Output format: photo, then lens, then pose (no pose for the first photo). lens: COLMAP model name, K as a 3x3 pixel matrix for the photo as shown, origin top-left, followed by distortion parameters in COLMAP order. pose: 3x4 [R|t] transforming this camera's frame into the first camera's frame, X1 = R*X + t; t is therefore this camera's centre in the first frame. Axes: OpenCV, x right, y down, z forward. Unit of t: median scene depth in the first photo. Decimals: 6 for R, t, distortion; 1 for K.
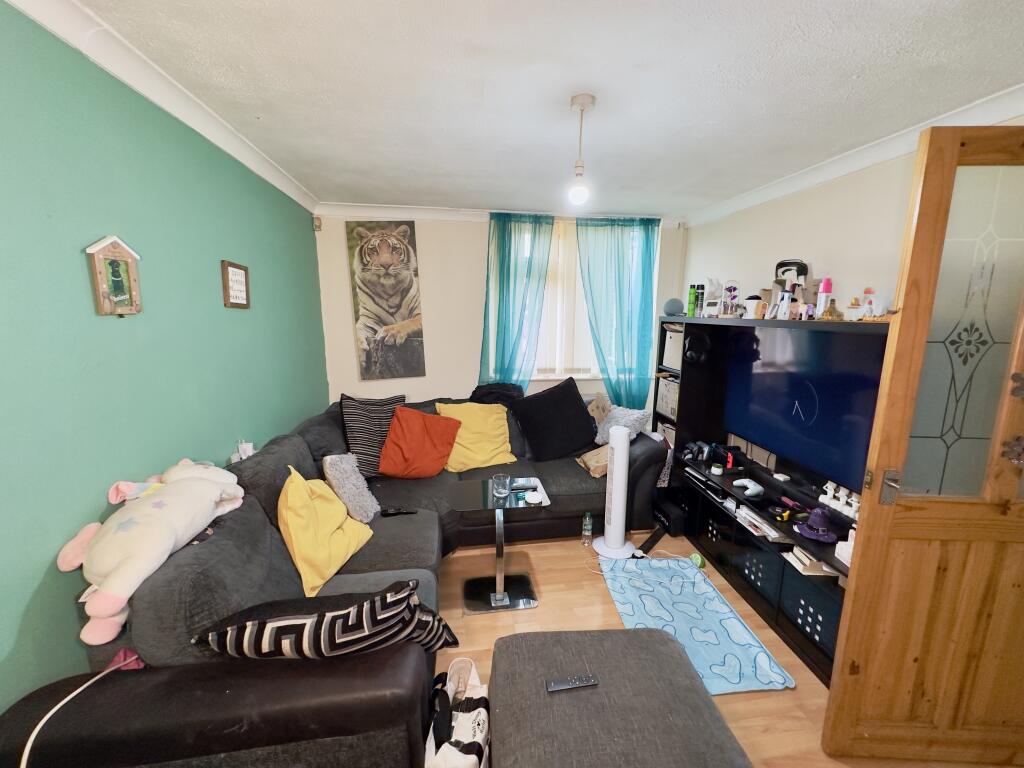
lens RADIAL K [[409.4, 0, 513.9], [0, 409.4, 381.6], [0, 0, 1]] dist [-0.002642, 0.000798]
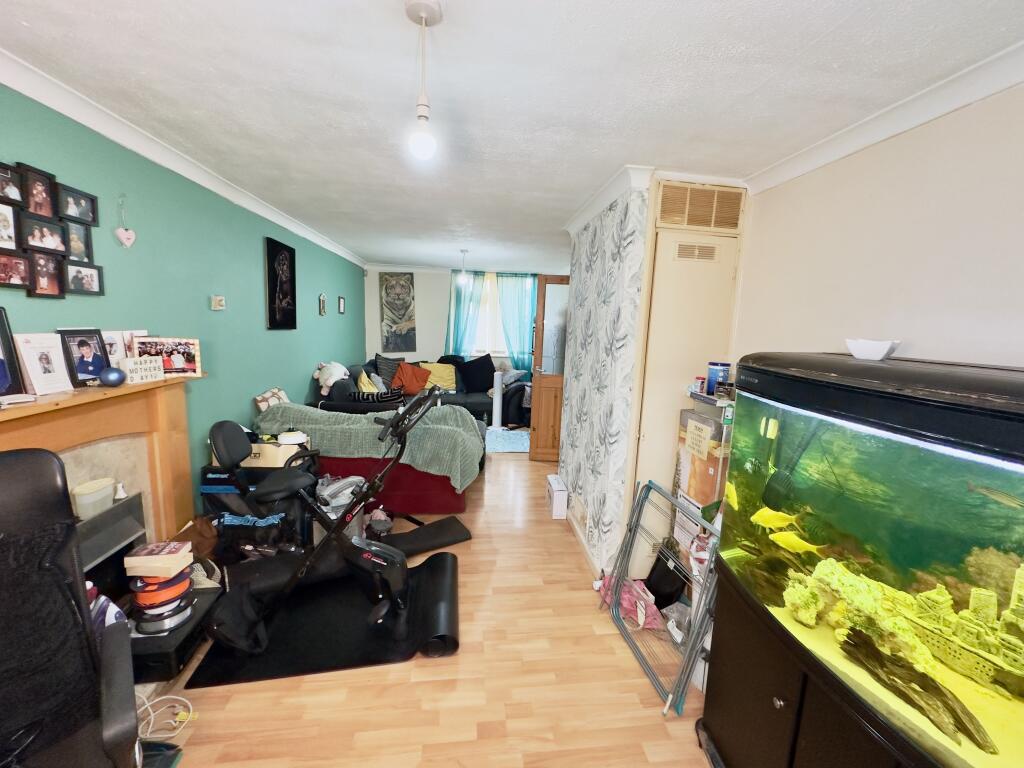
lens RADIAL K [[409.4, 0, 513.2], [0, 409.4, 387.9], [0, 0, 1]] dist [-0.002642, 0.000798]
pose [[0.999159, 0.037466, -0.016670, 0.298493], [-0.037665, 0.999220, -0.011825, 0.175422], [0.016214, 0.012443, 0.999791, -0.982248]]
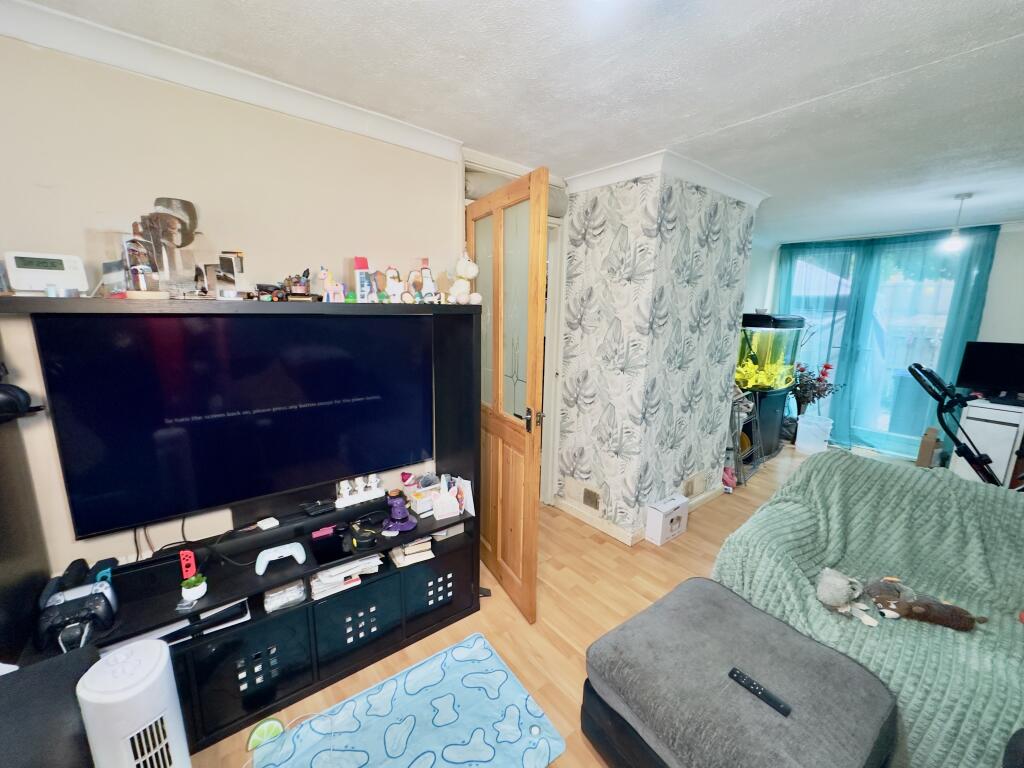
lens RADIAL K [[409.4, 0, 515.8], [0, 409.4, 382.7], [0, 0, 1]] dist [-0.002642, 0.000798]
pose [[-0.519499, -0.175561, 0.836241, -0.136700], [0.125181, 0.952469, 0.277729, -0.159327], [-0.845252, 0.248961, -0.472829, 1.004151]]
